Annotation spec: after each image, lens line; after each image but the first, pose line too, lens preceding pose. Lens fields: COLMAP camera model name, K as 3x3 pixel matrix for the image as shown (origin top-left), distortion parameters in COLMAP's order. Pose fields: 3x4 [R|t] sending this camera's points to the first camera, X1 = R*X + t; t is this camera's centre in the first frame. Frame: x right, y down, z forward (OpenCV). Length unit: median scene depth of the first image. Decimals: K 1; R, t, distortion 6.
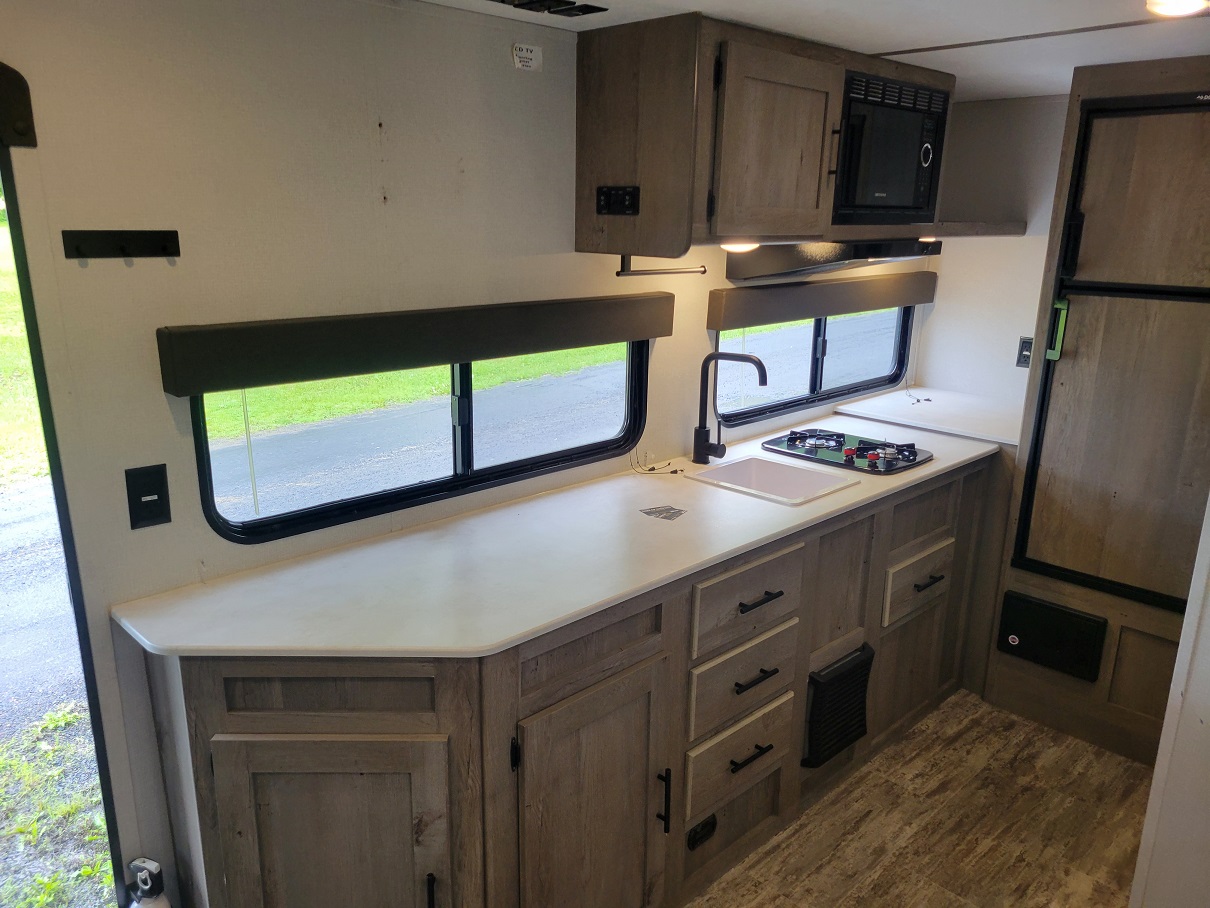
lens RADIAL K [[927.5, 0, 608.9], [0, 927.5, 485.1], [0, 0, 1]] dist [0.058844, -0.042155]
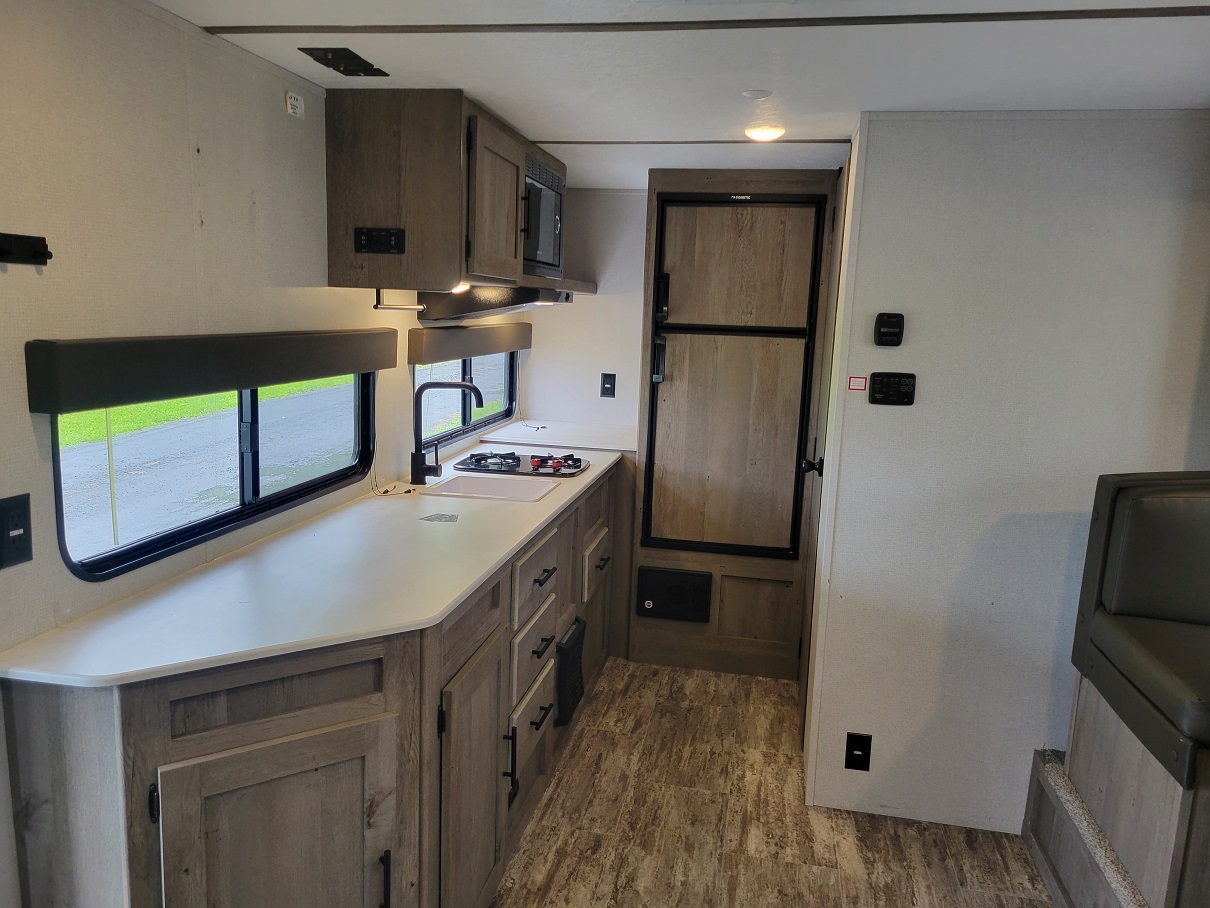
lens RADIAL K [[927.5, 0, 608.9], [0, 927.5, 485.1], [0, 0, 1]] dist [0.058844, -0.042155]
pose [[0.822825, -0.094246, 0.560426, -0.369697], [0.141392, 0.989094, -0.041259, 0.060636], [-0.550425, 0.113189, 0.827176, -0.036238]]
